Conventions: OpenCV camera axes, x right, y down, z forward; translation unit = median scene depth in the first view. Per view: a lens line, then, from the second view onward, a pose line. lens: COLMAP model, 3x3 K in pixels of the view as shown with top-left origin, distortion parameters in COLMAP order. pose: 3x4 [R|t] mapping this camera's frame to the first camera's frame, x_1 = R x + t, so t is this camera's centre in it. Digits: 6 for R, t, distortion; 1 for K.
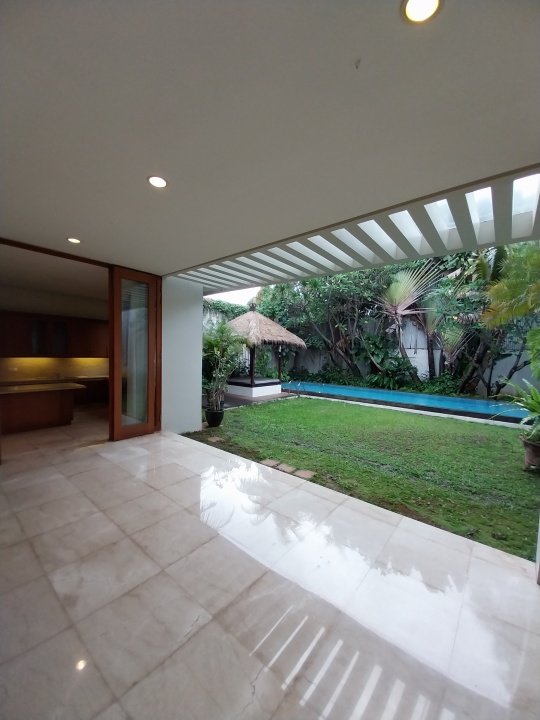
lens RADIAL K [[284.7, 0, 265.2], [0, 284.7, 364.4], [0, 0, 1]] dist [0.007011, -0.007947]
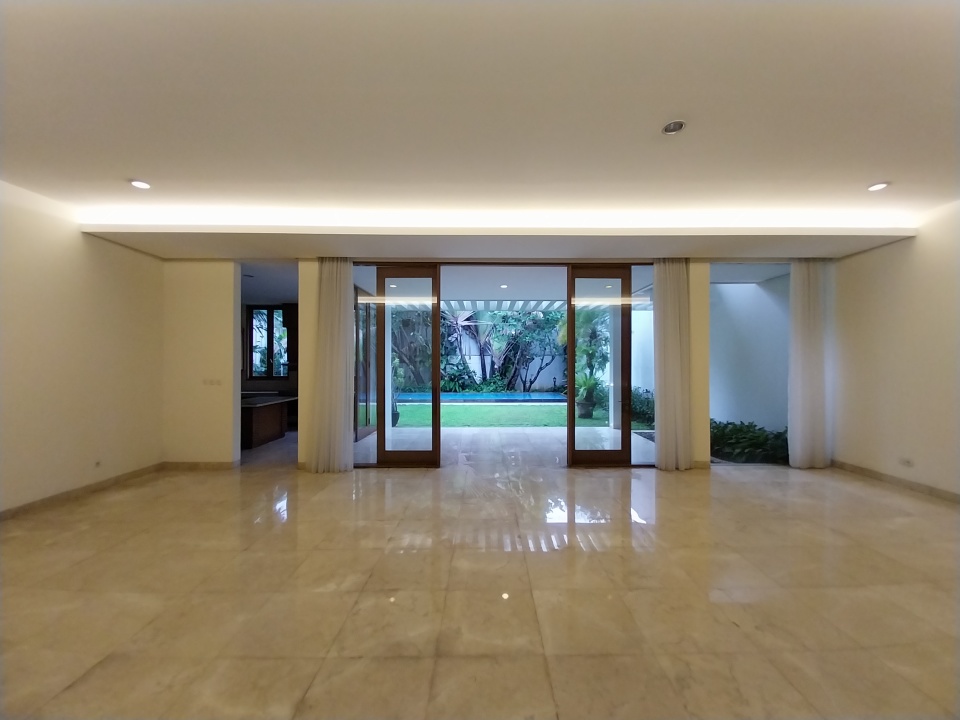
lens RADIAL K [[379.6, 0, 490.0], [0, 379.6, 359.8], [0, 0, 1]] dist [0.007011, -0.007947]
pose [[0.753898, -0.018537, 0.656730, -0.428009], [0.046436, 0.998605, -0.025120, 0.004885], [-0.655348, 0.049434, 0.753708, -0.201088]]
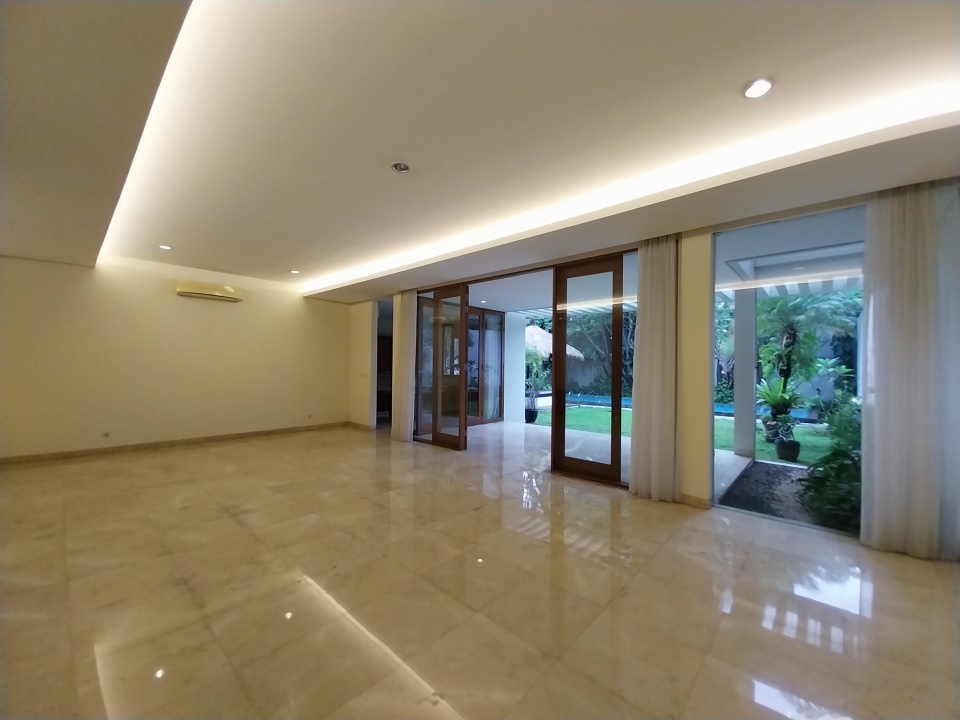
lens RADIAL K [[379.6, 0, 486.6], [0, 379.6, 358.9], [0, 0, 1]] dist [0.007011, -0.007947]
pose [[0.999636, -0.014377, -0.022818, -0.163795], [0.012963, 0.998056, -0.060956, 0.017785], [0.023650, 0.060638, 0.997880, -0.350241]]
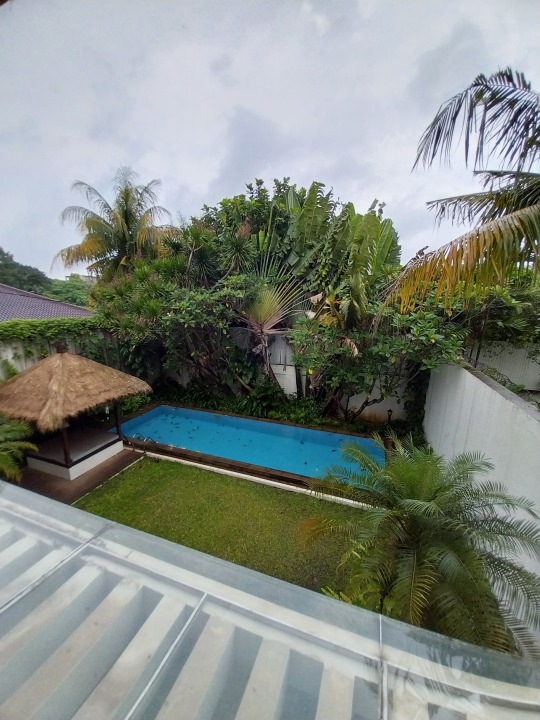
lens RADIAL K [[284.7, 0, 271.7], [0, 284.7, 361.5], [0, 0, 1]] dist [0.007011, -0.007947]
pose [[0.932798, -0.088363, 0.349398, 0.171791], [0.029733, 0.985041, 0.169738, -0.242419], [-0.359170, -0.147942, 0.921472, 0.162119]]
